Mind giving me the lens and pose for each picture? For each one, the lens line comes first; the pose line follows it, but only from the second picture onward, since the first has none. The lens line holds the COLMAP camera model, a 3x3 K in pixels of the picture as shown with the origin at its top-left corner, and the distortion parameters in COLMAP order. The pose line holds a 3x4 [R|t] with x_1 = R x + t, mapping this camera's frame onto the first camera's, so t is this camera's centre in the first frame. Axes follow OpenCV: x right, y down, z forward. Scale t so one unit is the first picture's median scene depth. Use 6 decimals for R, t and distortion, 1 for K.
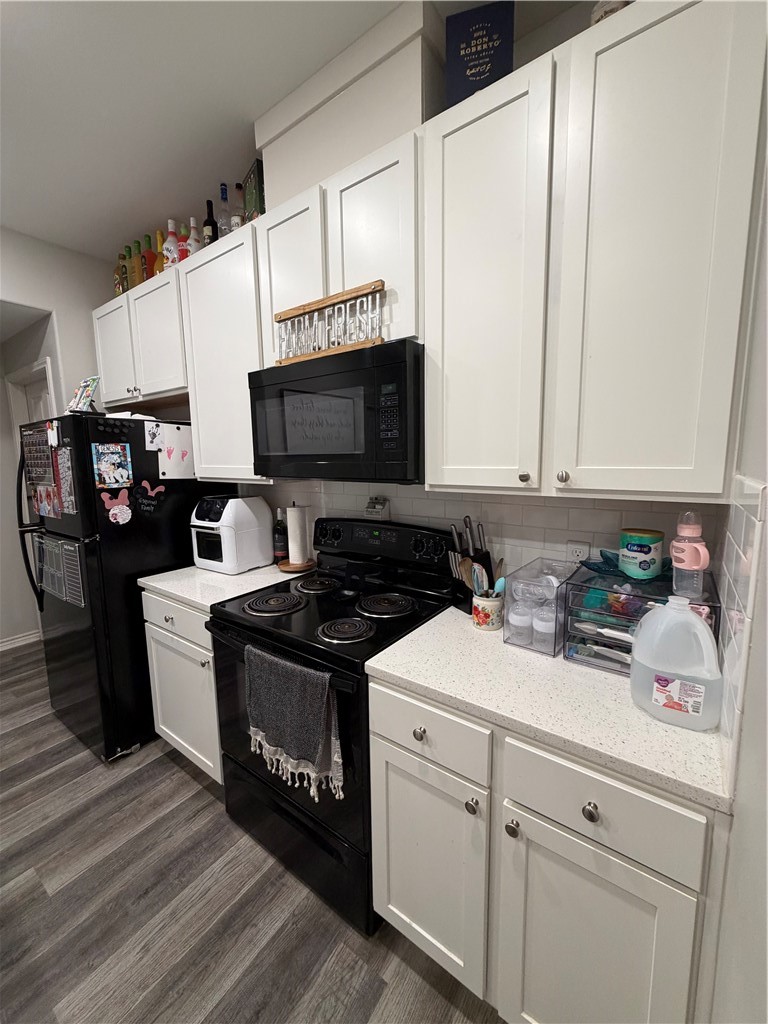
lens RADIAL K [[406.3, 0, 382.0], [0, 406.3, 510.8], [0, 0, 1]] dist [0.002889, 0.000615]
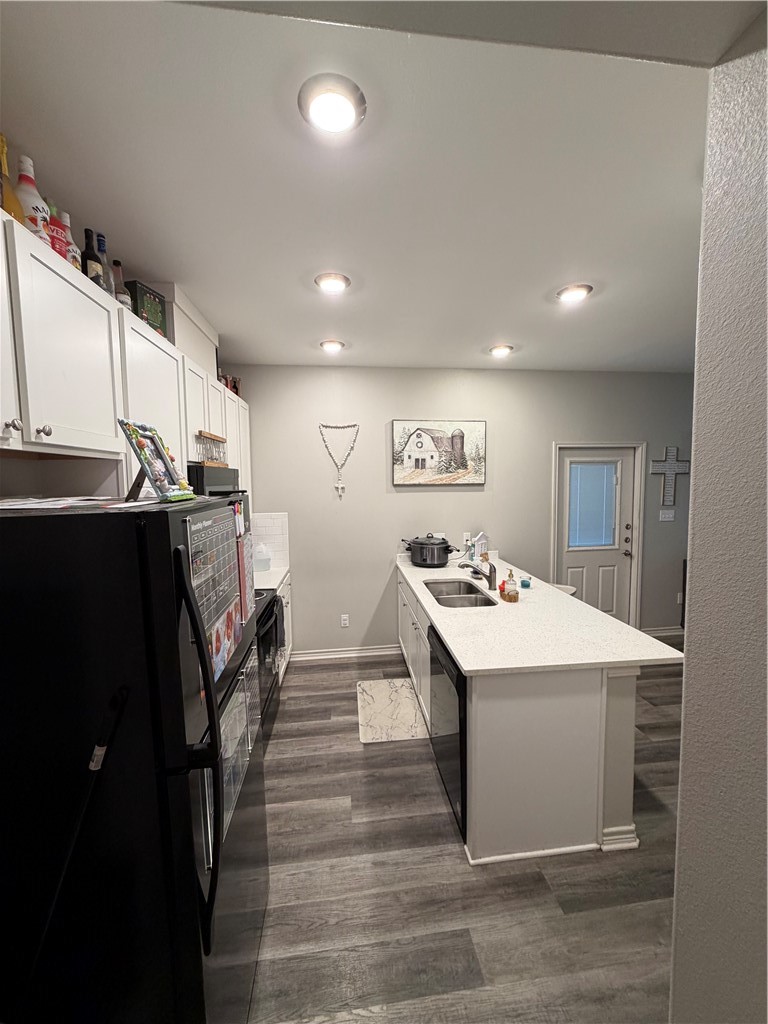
lens RADIAL K [[406.3, 0, 389.5], [0, 406.3, 511.9], [0, 0, 1]] dist [0.002889, 0.000615]
pose [[-0.679872, -0.025237, 0.732896, -2.032987], [0.129261, 0.979636, 0.153642, -0.361199], [-0.721849, 0.199192, -0.662765, 1.707424]]
